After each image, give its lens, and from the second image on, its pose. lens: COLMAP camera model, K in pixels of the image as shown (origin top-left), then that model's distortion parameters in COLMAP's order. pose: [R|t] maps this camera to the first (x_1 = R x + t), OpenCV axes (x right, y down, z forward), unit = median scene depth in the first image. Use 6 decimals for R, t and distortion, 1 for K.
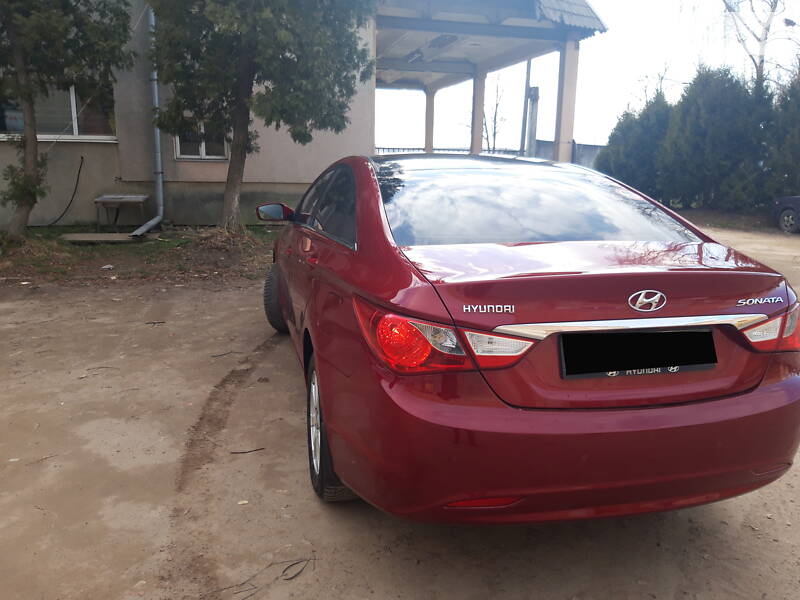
lens RADIAL K [[624.6, 0, 413.2], [0, 624.6, 290.3], [0, 0, 1]] dist [0.058592, -0.107882]
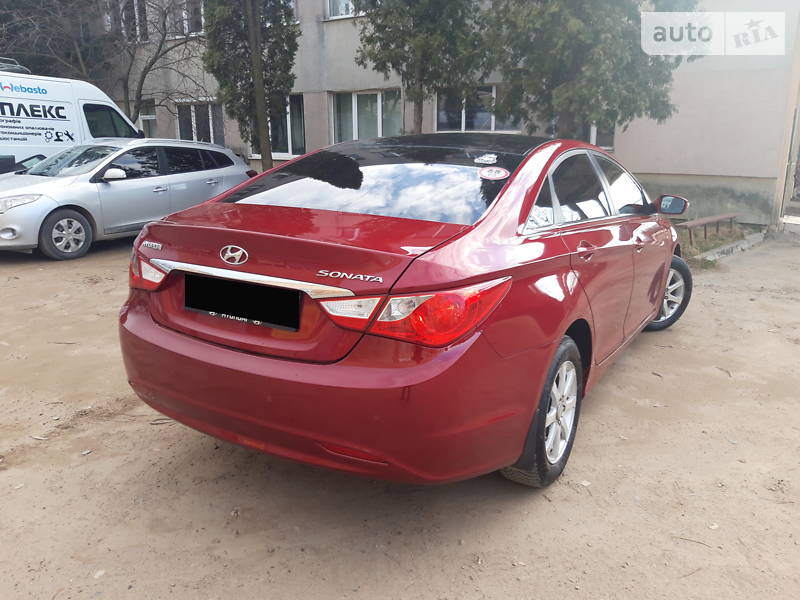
lens RADIAL K [[624.6, 0, 413.2], [0, 624.6, 290.3], [0, 0, 1]] dist [0.058592, -0.107882]
pose [[0.699365, 0.150438, -0.698754, 0.642320], [-0.144803, 0.987149, 0.067598, -0.020389], [0.699944, 0.053906, 0.712161, 0.191356]]
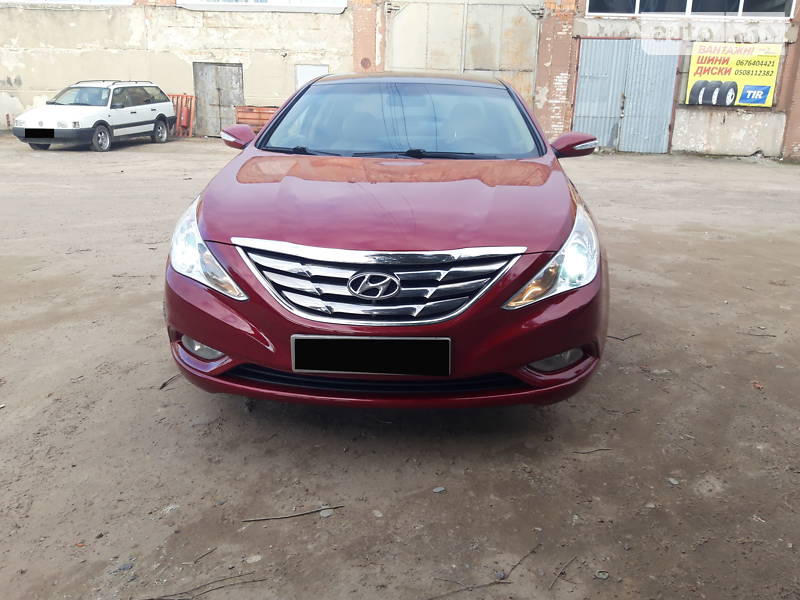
lens RADIAL K [[624.6, 0, 413.2], [0, 624.6, 290.3], [0, 0, 1]] dist [0.058592, -0.107882]
pose [[-0.949472, -0.125836, 0.287522, -0.301477], [0.019304, 0.890956, 0.453679, -0.347960], [-0.313259, 0.436305, -0.843509, 1.955947]]
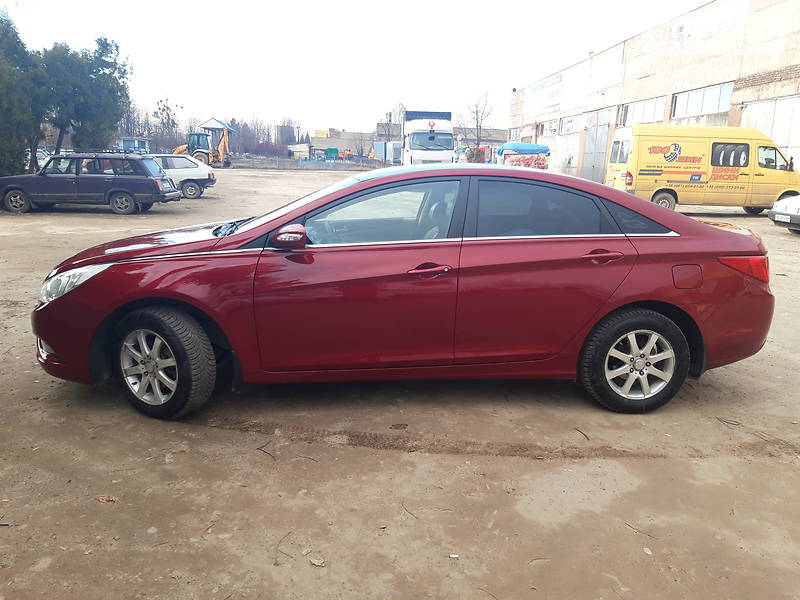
lens RADIAL K [[616.9, 0, 413.4], [0, 616.9, 299.7], [0, 0, 1]] dist [0.049112, -0.099928]
pose [[0.164127, -0.225565, 0.960303, -1.011205], [0.163752, 0.966228, 0.198970, -0.190454], [-0.972753, 0.124596, 0.195520, 0.794236]]
